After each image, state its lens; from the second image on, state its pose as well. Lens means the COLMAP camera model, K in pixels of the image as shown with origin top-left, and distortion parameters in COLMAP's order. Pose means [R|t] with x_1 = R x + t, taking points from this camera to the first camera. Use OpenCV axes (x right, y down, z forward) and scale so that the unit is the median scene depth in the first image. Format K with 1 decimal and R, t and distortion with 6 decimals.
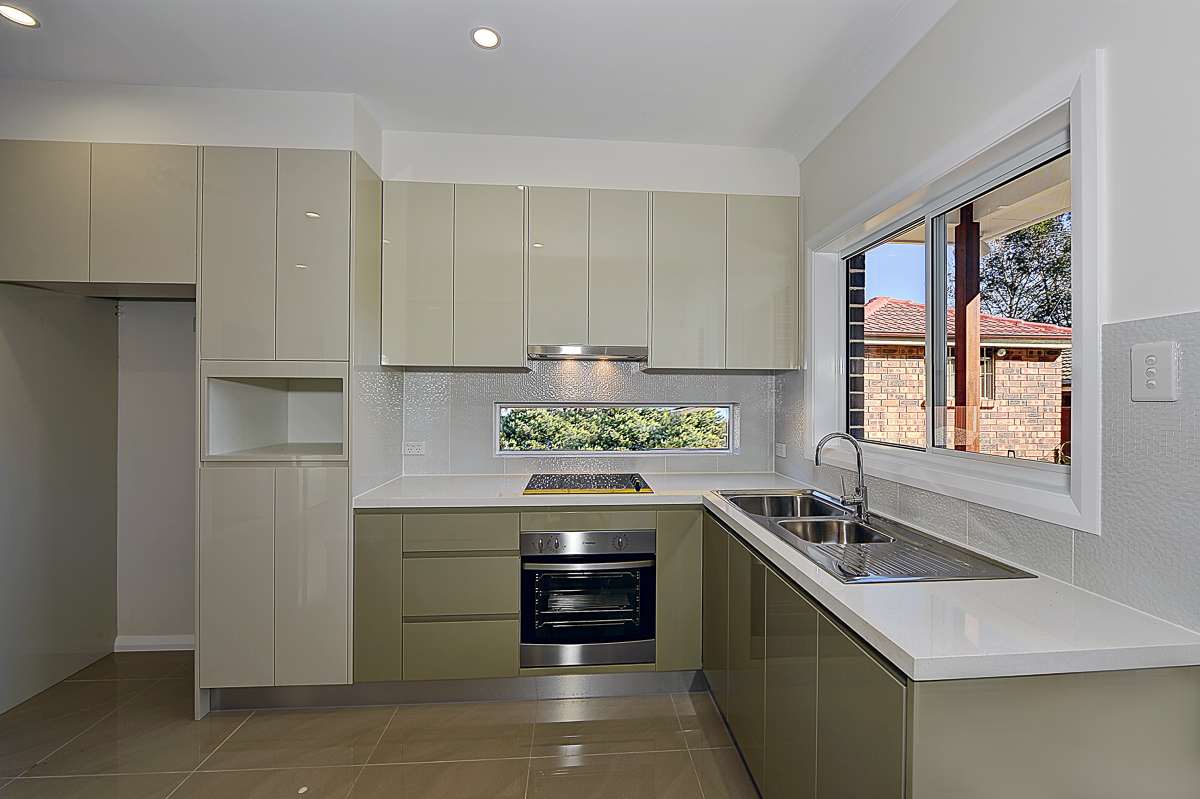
lens RADIAL K [[468.4, 0, 609.3], [0, 468.4, 396.5], [0, 0, 1]] dist [-0.013003, -0.000168]
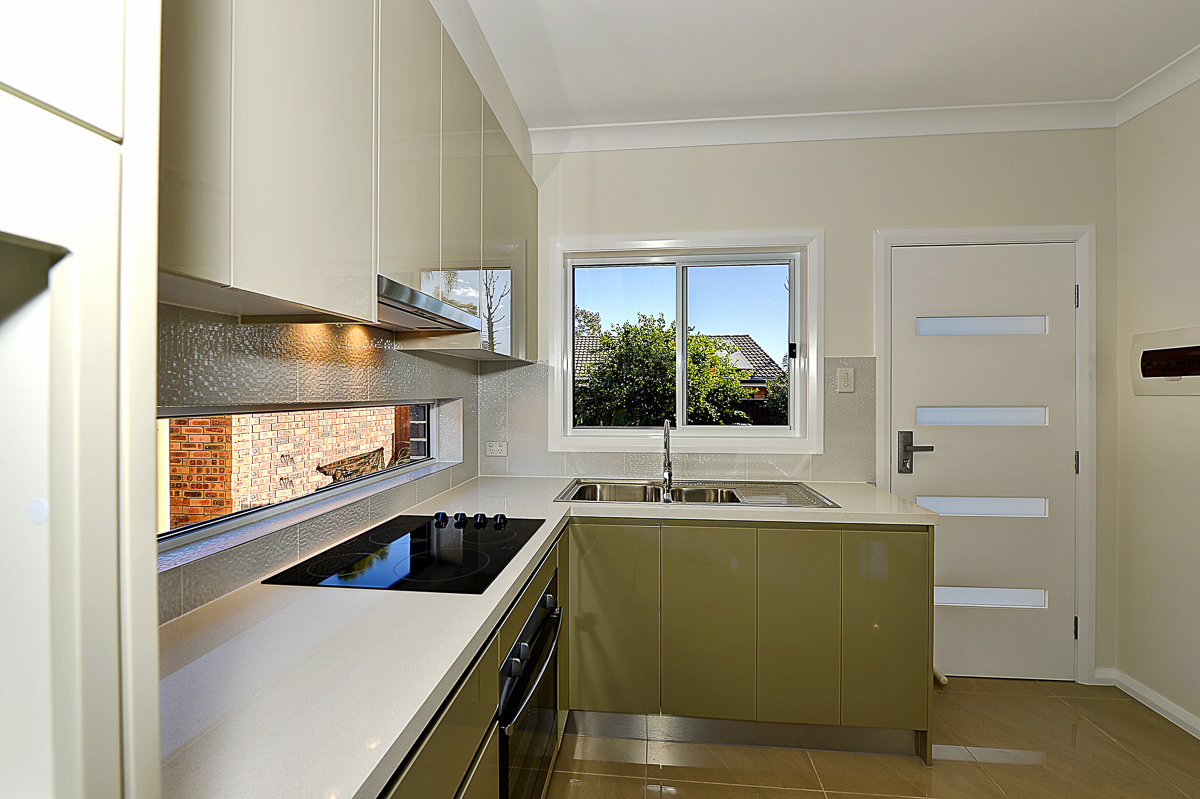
lens RADIAL K [[468.4, 0, 609.3], [0, 468.4, 396.5], [0, 0, 1]] dist [-0.013003, -0.000168]
pose [[0.163992, -0.010207, 0.986409, -0.481815], [-0.001706, 0.999942, 0.010631, 0.001616], [-0.986460, -0.003426, 0.163965, 0.610363]]
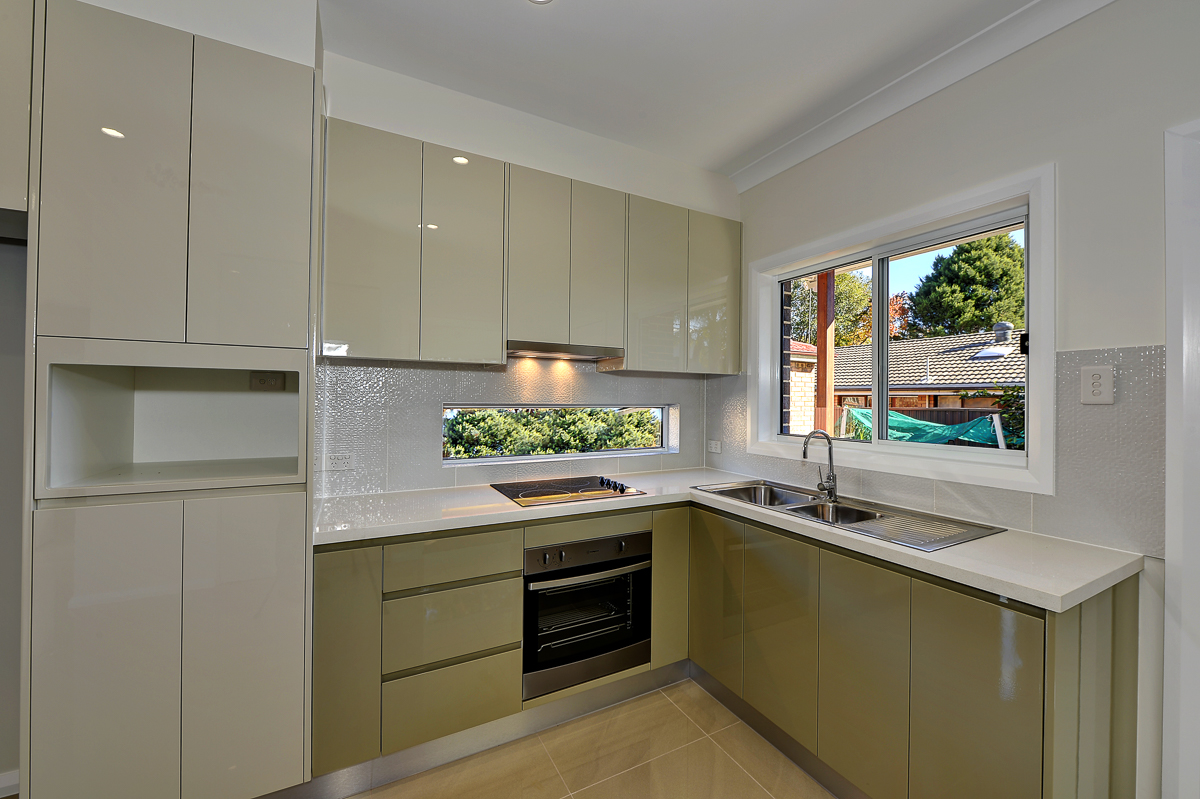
lens RADIAL K [[468.4, 0, 609.3], [0, 468.4, 396.5], [0, 0, 1]] dist [-0.013003, -0.000168]
pose [[0.906591, 0.008435, 0.421927, -0.317557], [-0.009191, 0.999958, -0.000241, -0.001198], [-0.421911, -0.003659, 0.906630, 0.096783]]
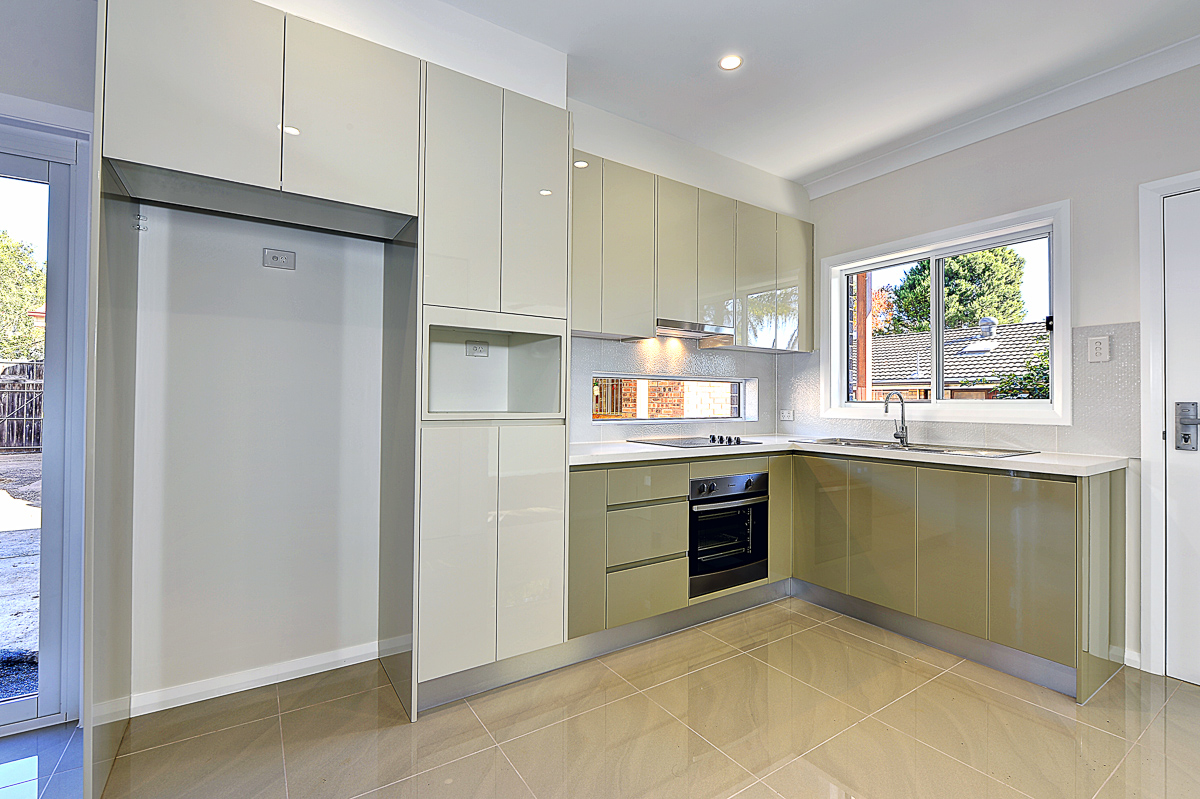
lens RADIAL K [[532.8, 0, 600.0], [0, 532.8, 399.5], [0, 0, 1]] dist [-0.020311, 0.000097]
pose [[0.868971, 0.006433, 0.494821, -0.776404], [-0.006950, 0.999976, -0.000795, 0.072631], [-0.494814, -0.002748, 0.868994, -0.016930]]
